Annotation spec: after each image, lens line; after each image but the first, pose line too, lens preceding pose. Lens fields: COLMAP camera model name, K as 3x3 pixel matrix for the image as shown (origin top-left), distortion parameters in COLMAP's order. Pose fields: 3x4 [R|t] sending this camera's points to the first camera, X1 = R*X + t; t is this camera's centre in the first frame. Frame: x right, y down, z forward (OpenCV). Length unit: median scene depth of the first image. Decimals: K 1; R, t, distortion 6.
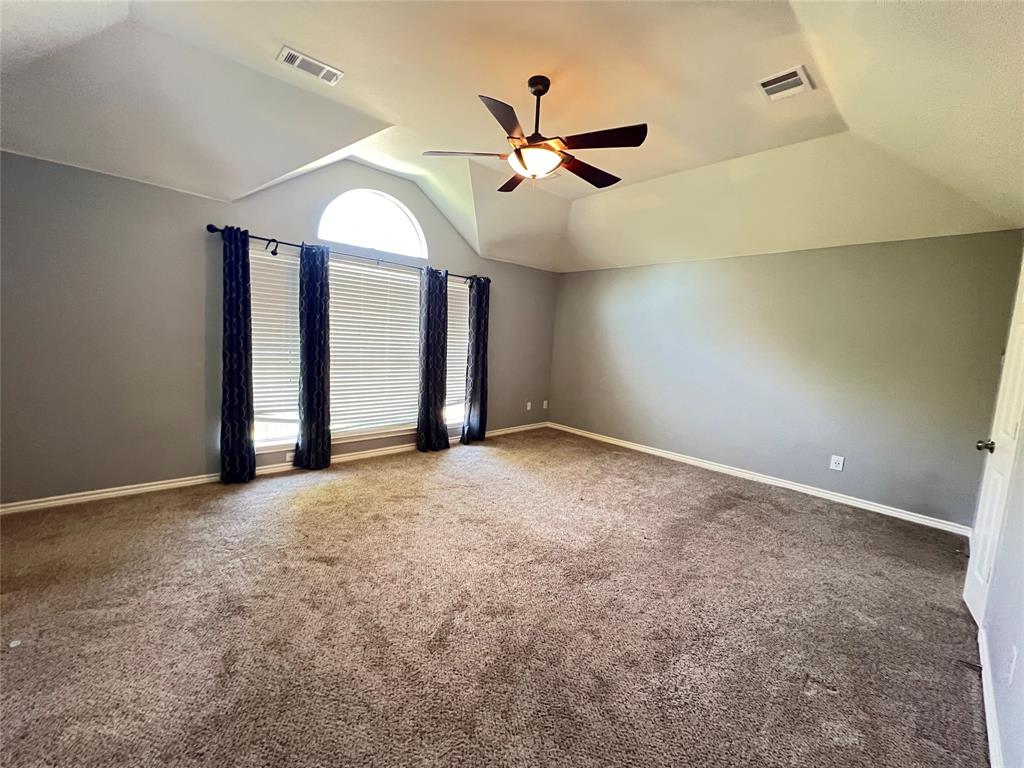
lens RADIAL K [[411.5, 0, 504.3], [0, 411.5, 380.5], [0, 0, 1]] dist [0.001647, 0.000214]
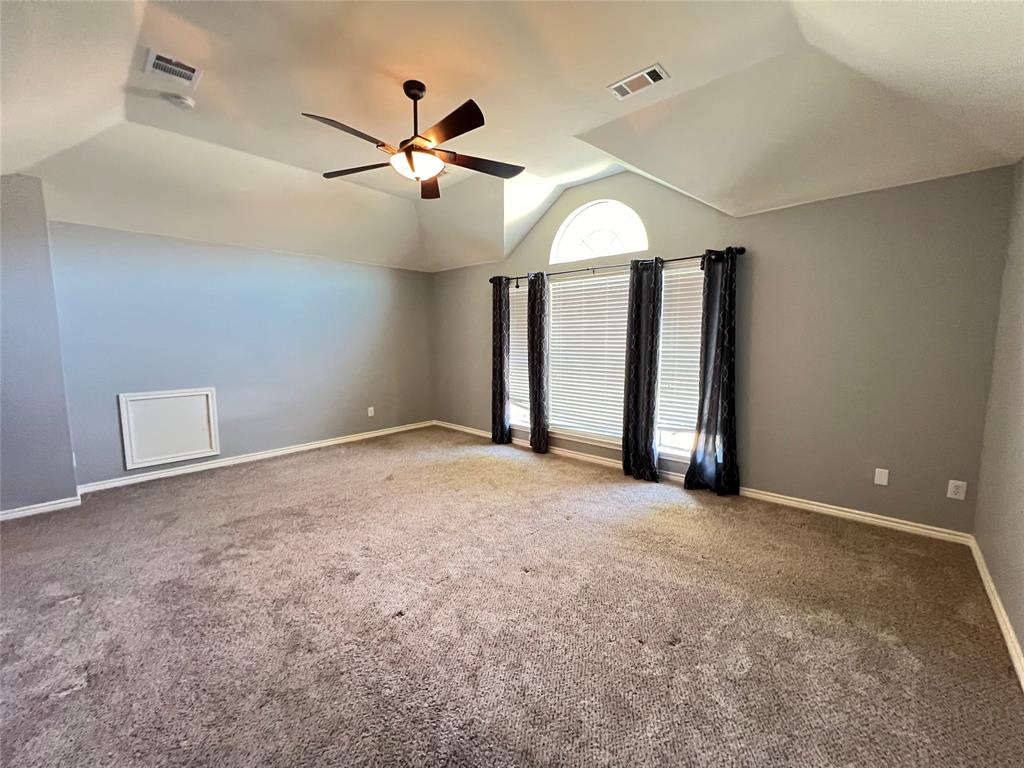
lens RADIAL K [[411.6, 0, 508.0], [0, 411.6, 381.2], [0, 0, 1]] dist [-0.004402, 0.000521]
pose [[0.079745, 0.057012, -0.995184, 0.732306], [-0.090572, 0.994648, 0.049723, -0.049551], [0.992692, 0.086171, 0.084481, 0.760964]]
